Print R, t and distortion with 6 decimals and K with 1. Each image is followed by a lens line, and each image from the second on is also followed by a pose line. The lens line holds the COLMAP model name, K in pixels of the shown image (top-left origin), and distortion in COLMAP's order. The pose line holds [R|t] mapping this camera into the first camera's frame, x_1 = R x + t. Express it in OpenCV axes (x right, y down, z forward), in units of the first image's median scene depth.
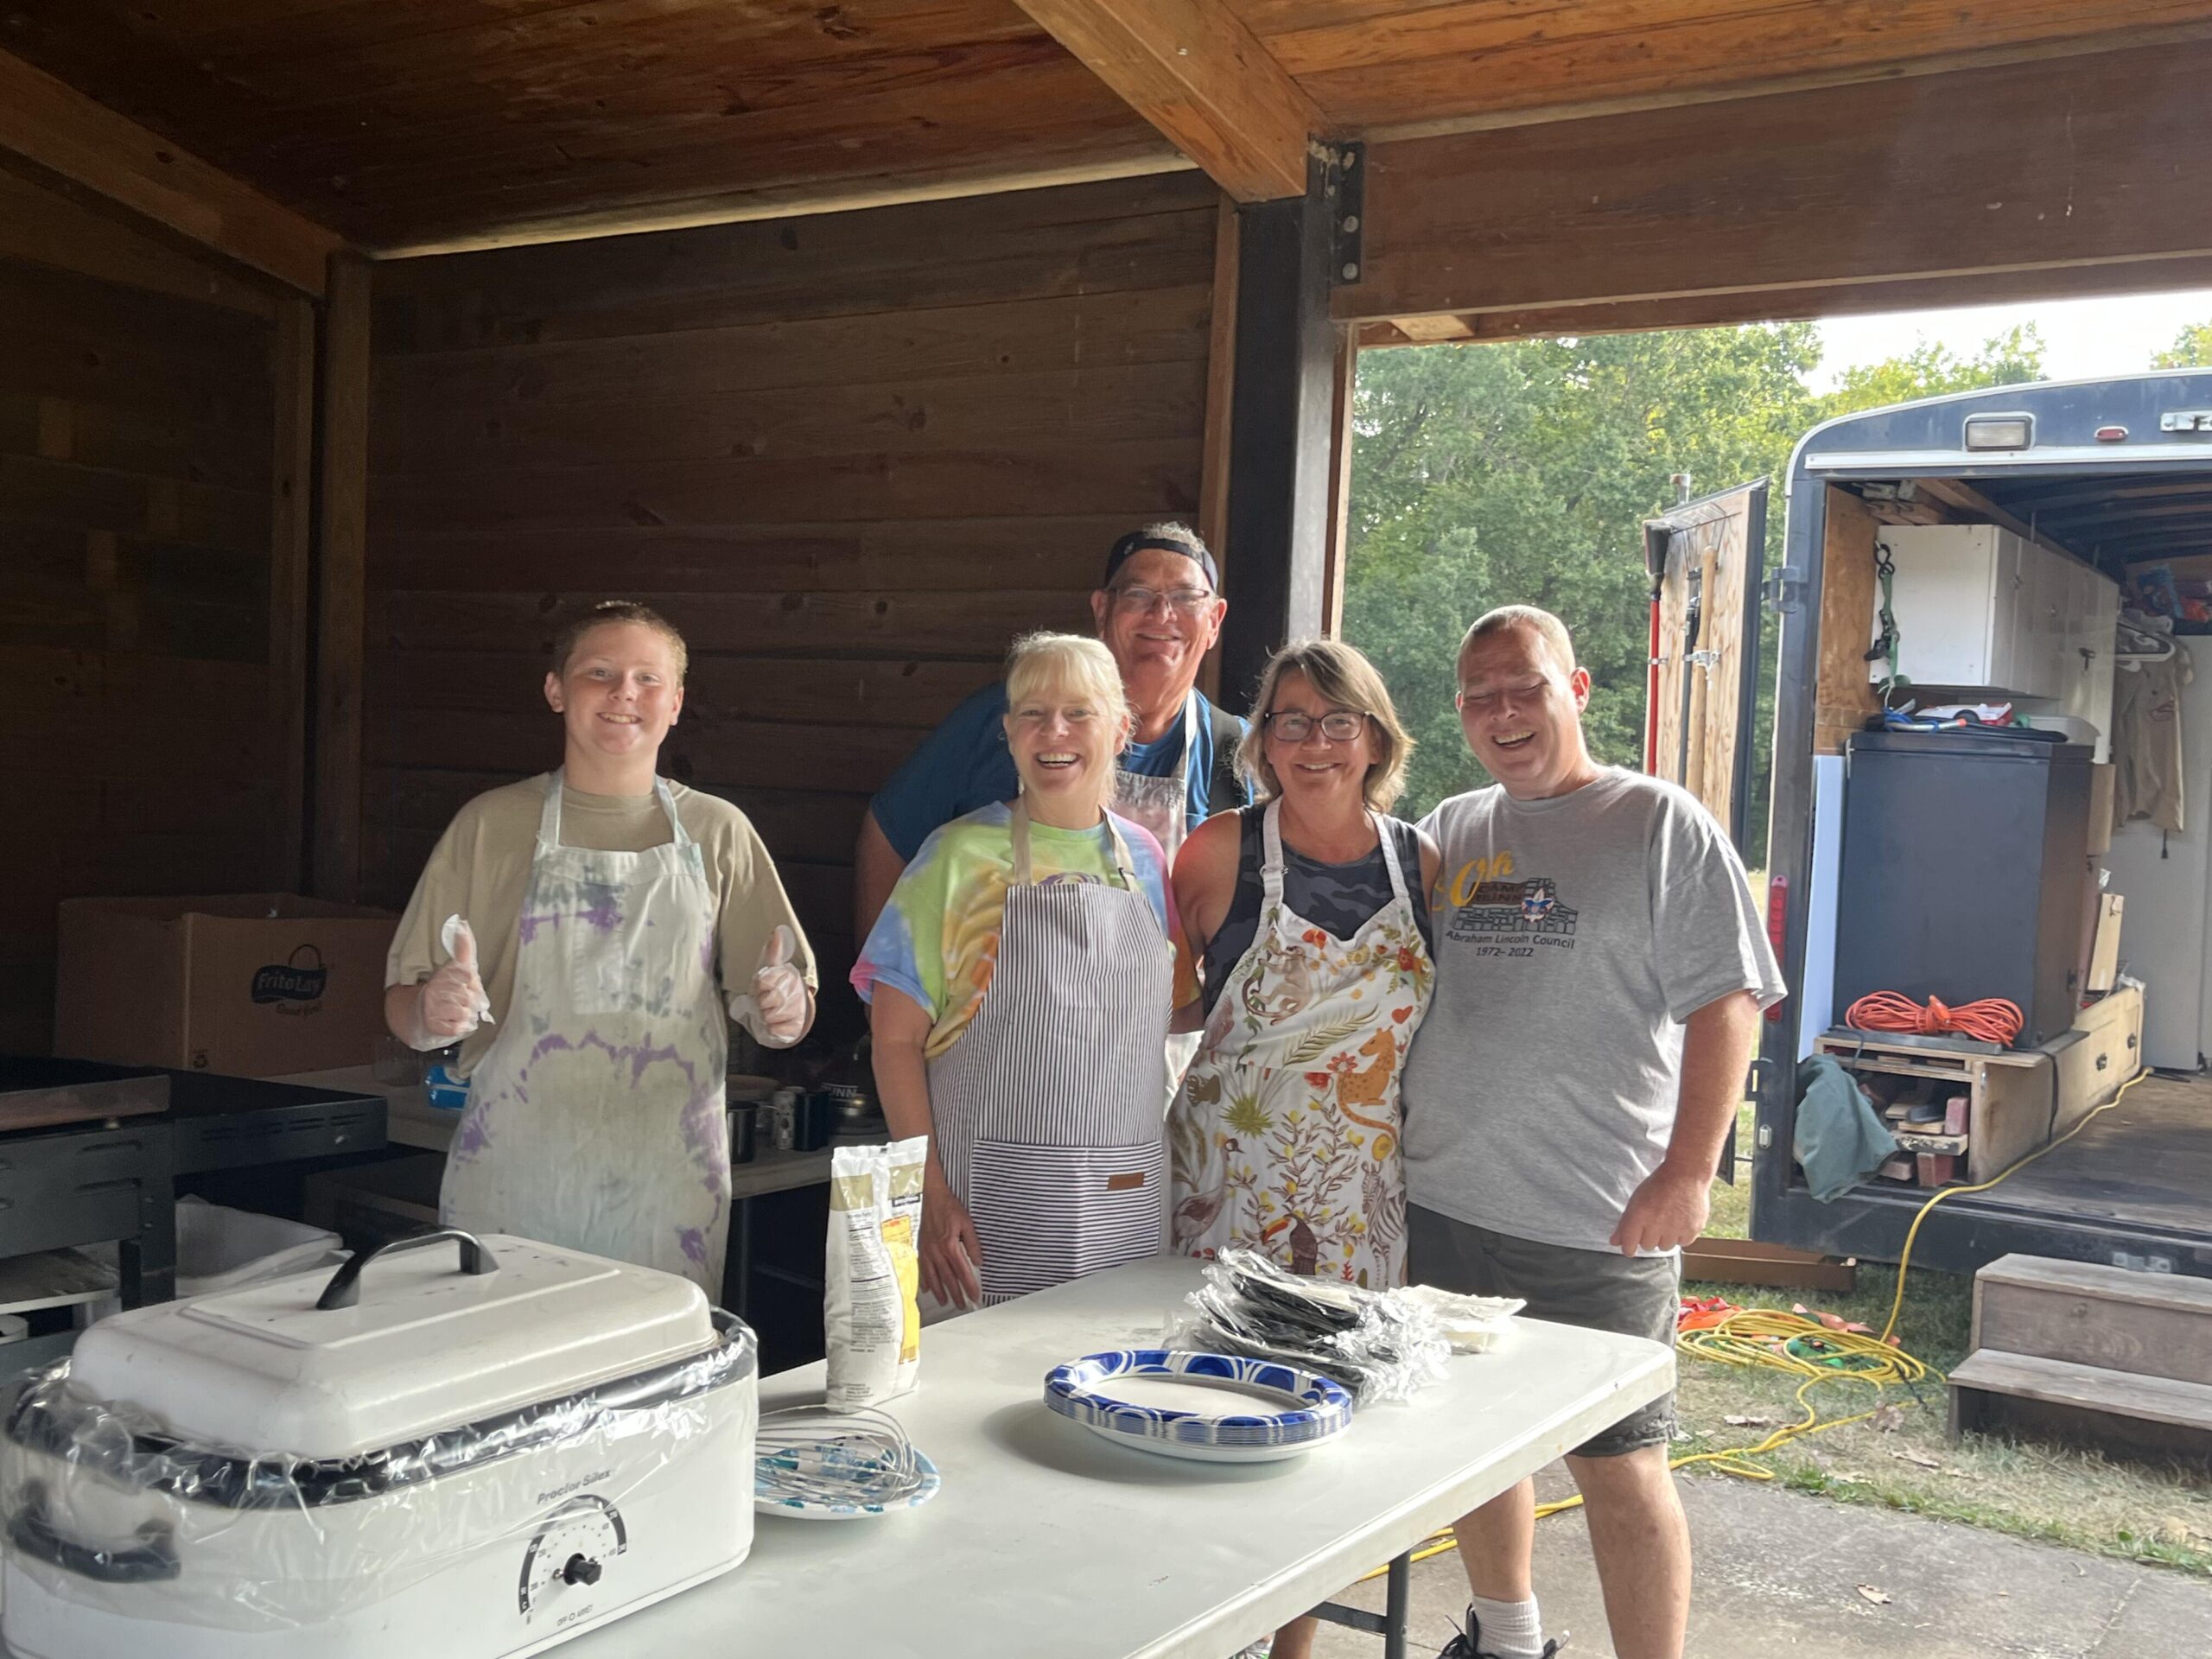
lens RADIAL K [[2306.4, 0, 1075.3], [0, 2306.4, 862.4], [0, 0, 1]] dist [0.021296, -0.013716]
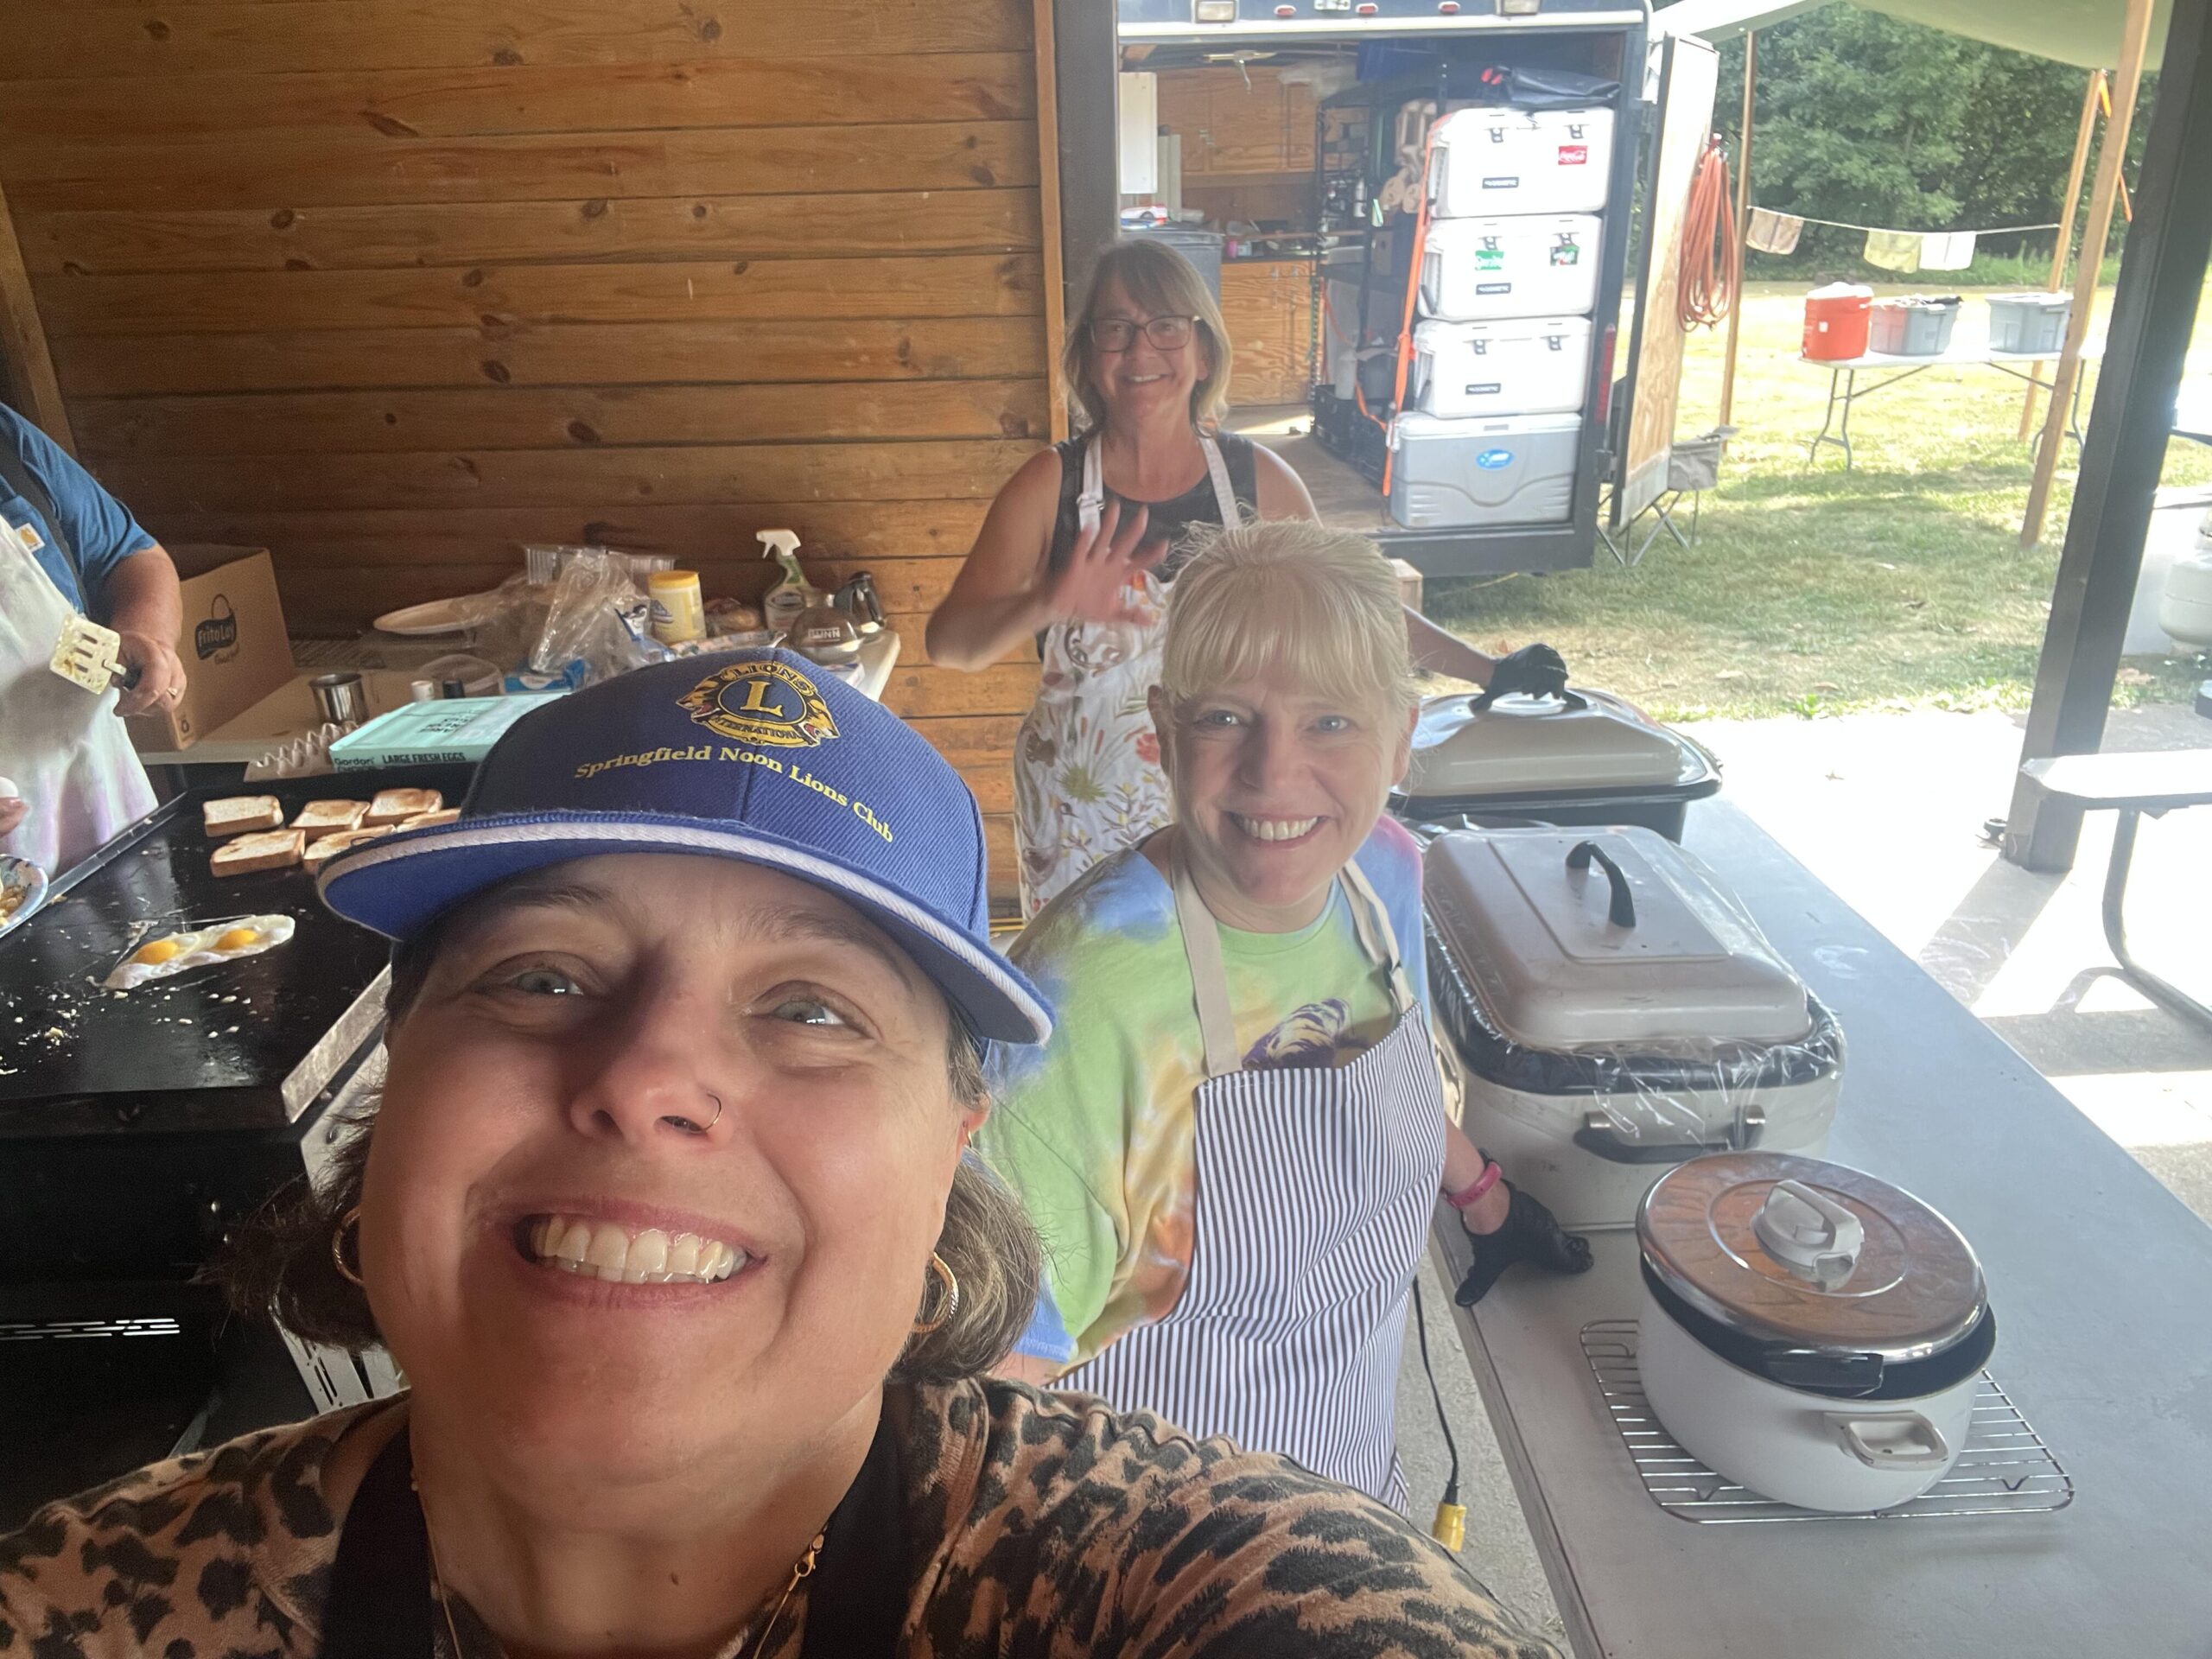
lens RADIAL K [[1521.0, 0, 1096.8], [0, 1521.0, 843.3], [0, 0, 1]] dist [0.065423, -0.068402]
pose [[0.813960, -0.281888, 0.507945, -0.371461], [0.092049, 0.925916, 0.366341, -0.074554], [-0.573582, -0.251431, 0.779606, 0.182537]]
